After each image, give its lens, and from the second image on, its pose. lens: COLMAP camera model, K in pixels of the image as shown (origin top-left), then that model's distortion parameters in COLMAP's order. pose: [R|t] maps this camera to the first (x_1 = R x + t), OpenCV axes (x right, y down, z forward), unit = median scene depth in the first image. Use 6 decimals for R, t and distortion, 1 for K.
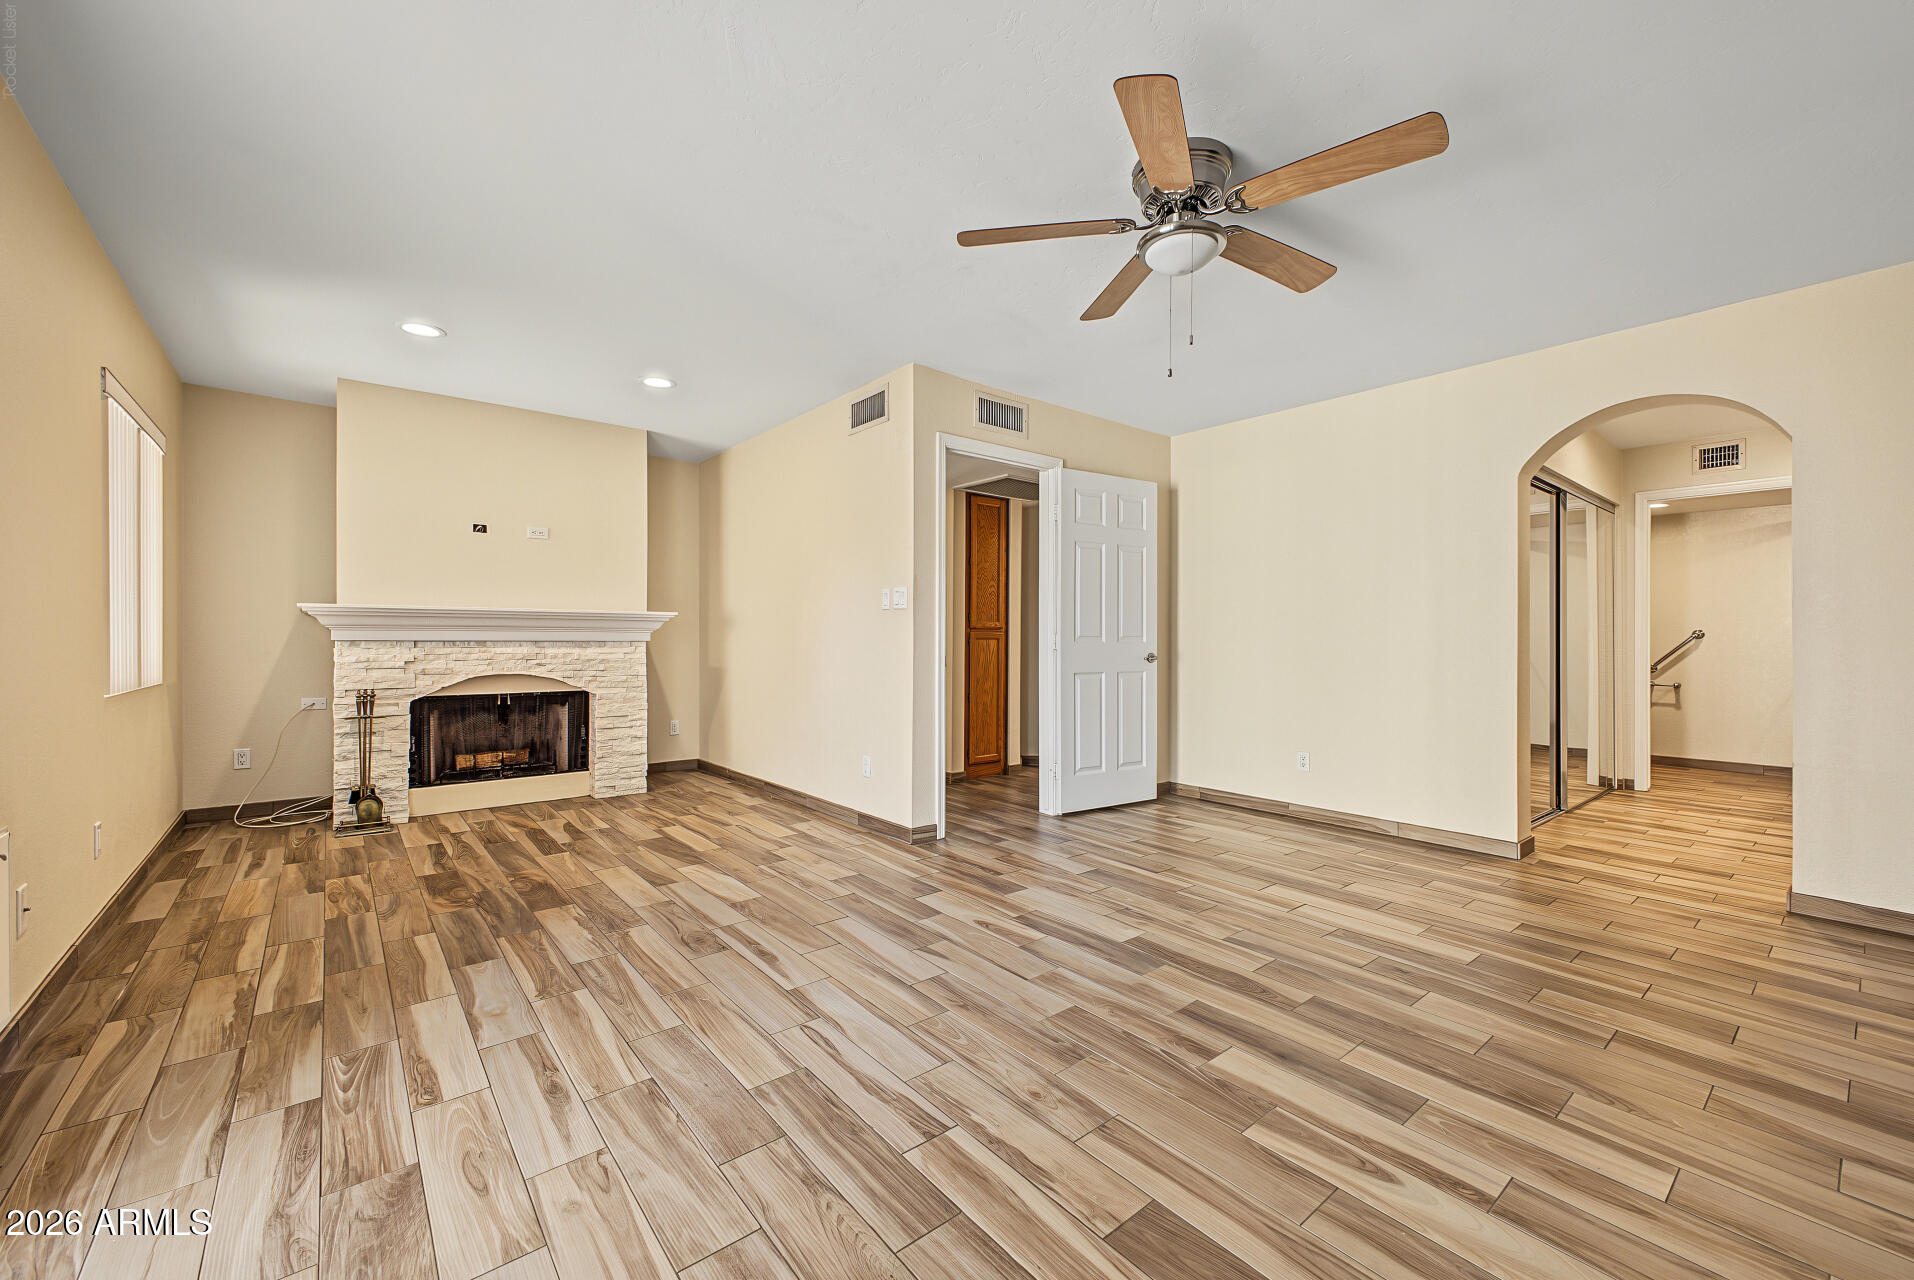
lens RADIAL K [[759.3, 0, 960.4], [0, 759.3, 632.9], [0, 0, 1]] dist [0.021331, -0.004873]
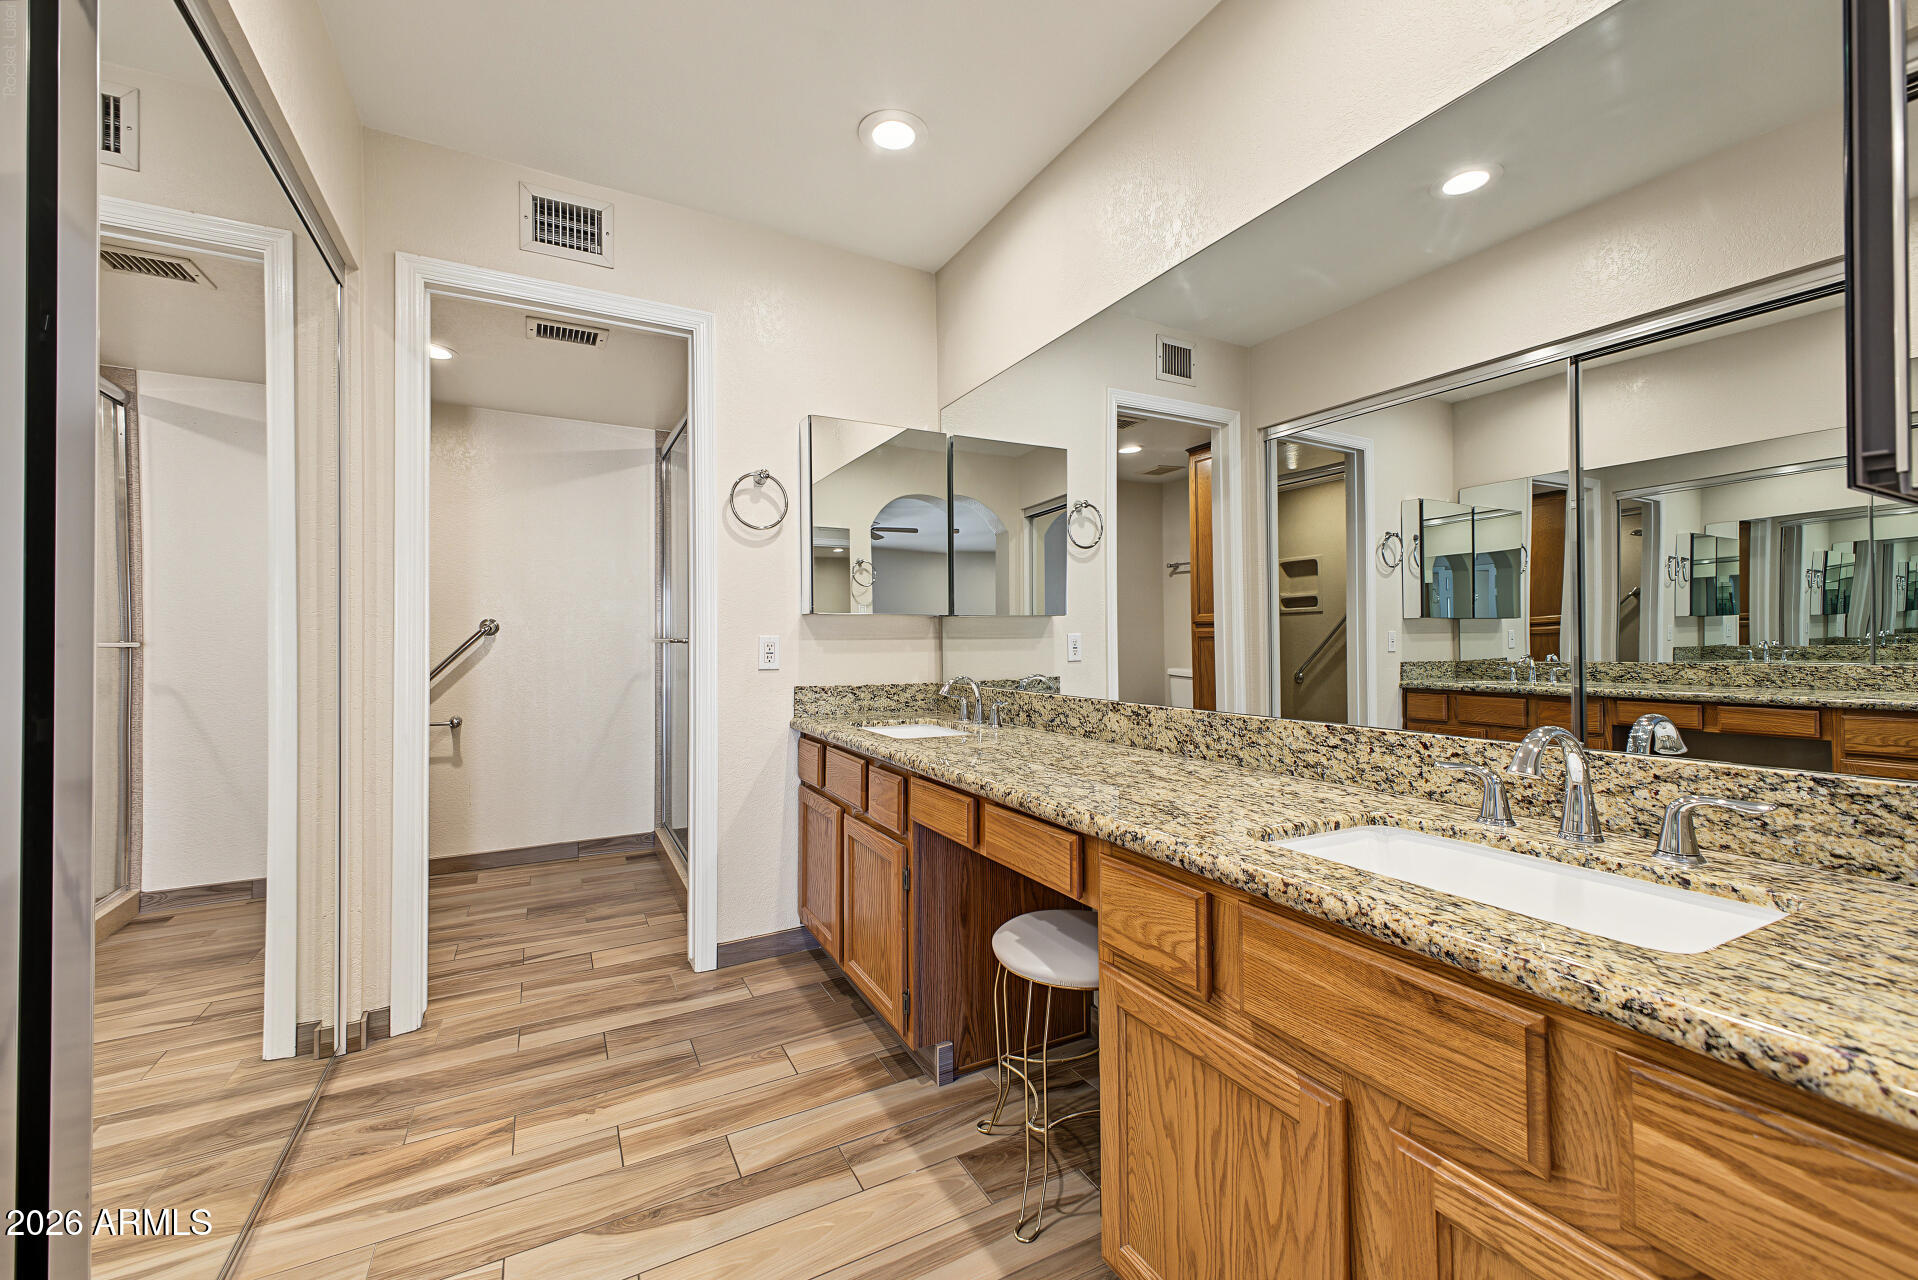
lens RADIAL K [[775.0, 0, 954.5], [0, 775.0, 636.5], [0, 0, 1]] dist [0.017507, -0.005672]
pose [[0.205794, 0.001070, 0.978595, 1.261209], [-0.005794, 0.999983, 0.000125, 0.016633], [-0.978578, -0.005696, 0.205796, 1.474877]]
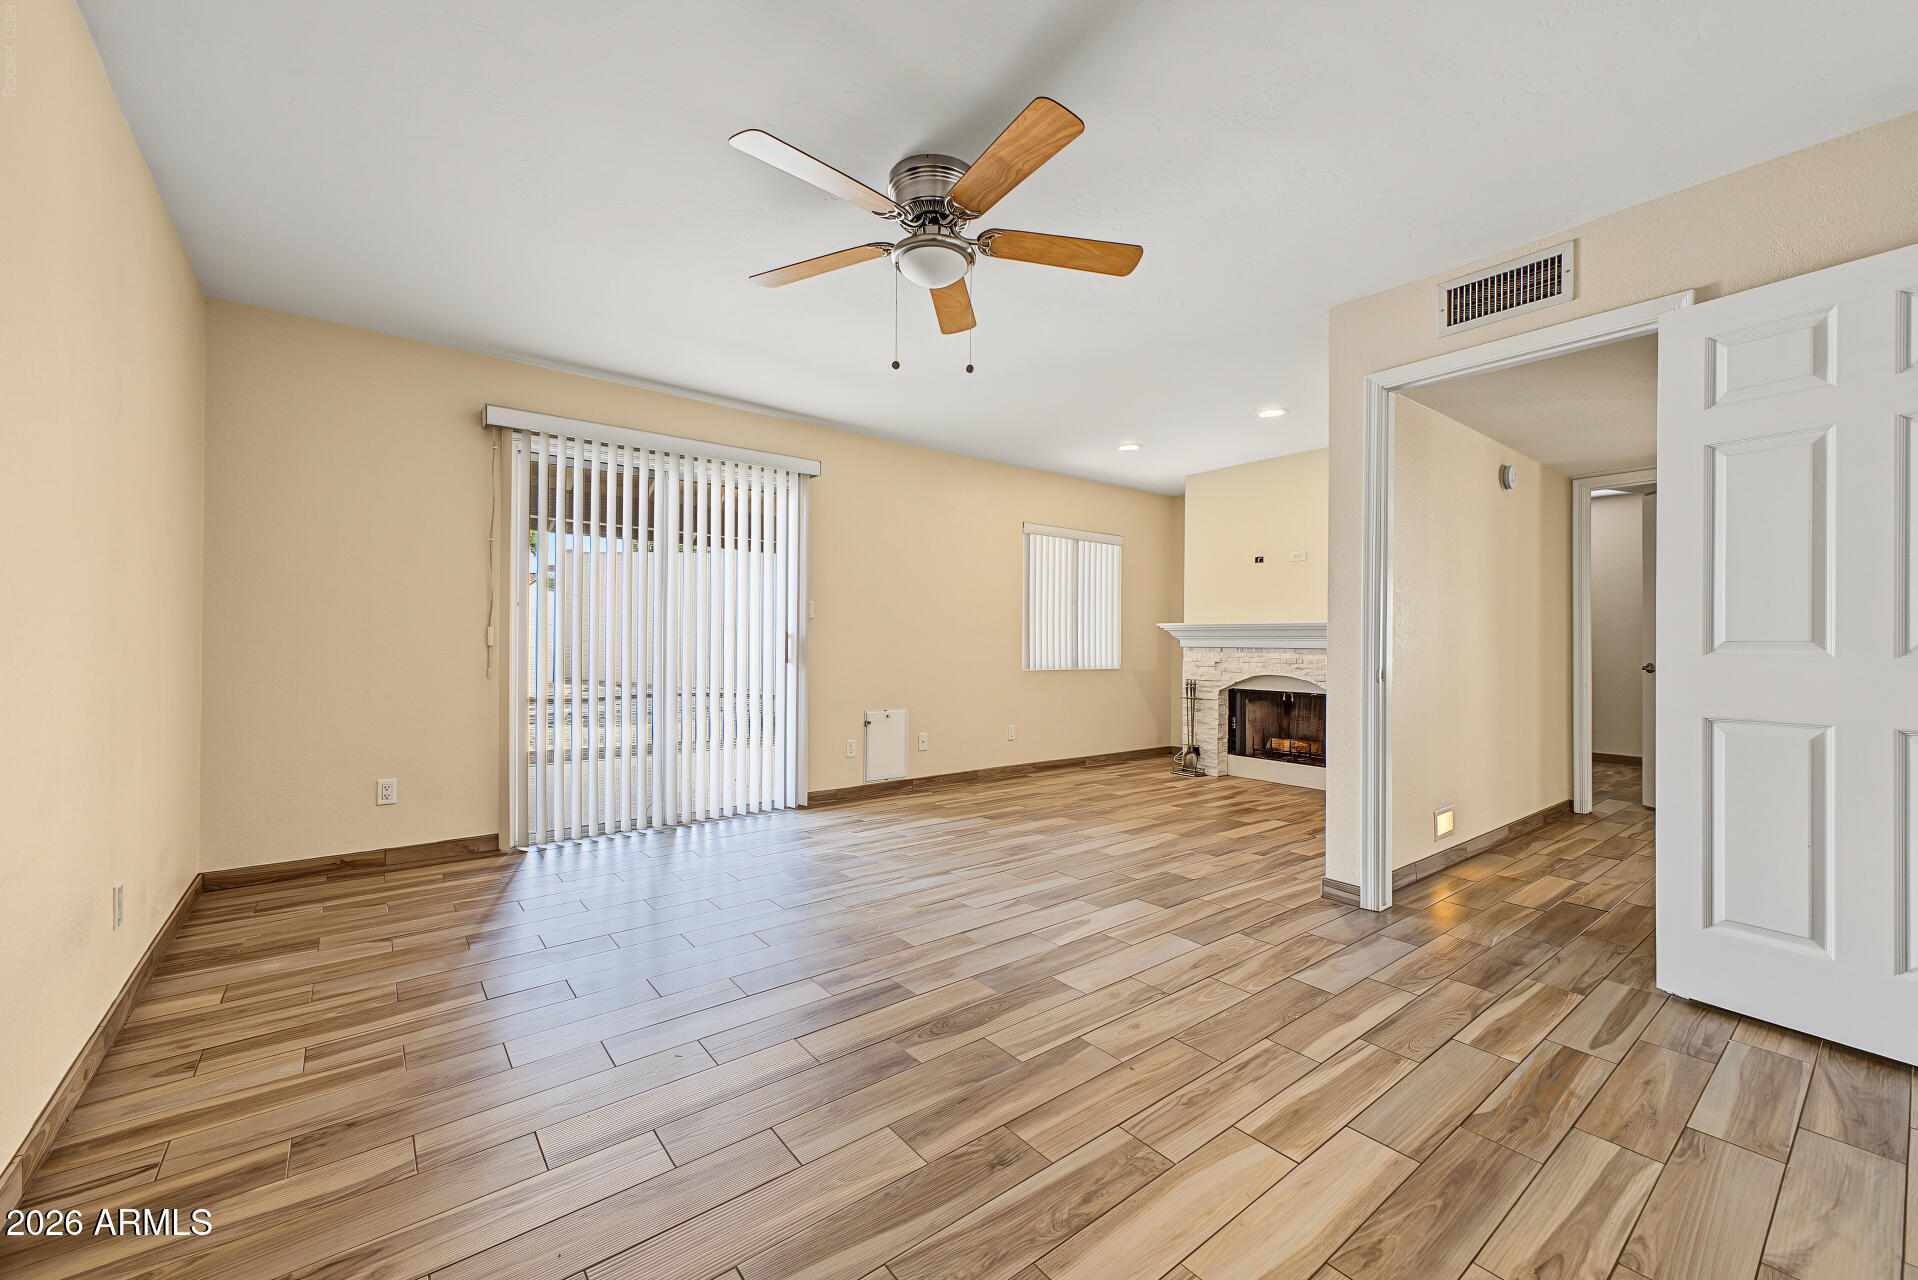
lens RADIAL K [[762.5, 0, 959.0], [0, 762.5, 640.0], [0, 0, 1]] dist [0.000272, -0.000039]
pose [[-0.024609, -0.005875, -0.999680, 1.212771], [-0.003980, 0.999975, -0.005779, 0.012190], [0.999689, 0.003836, -0.024632, 0.984625]]
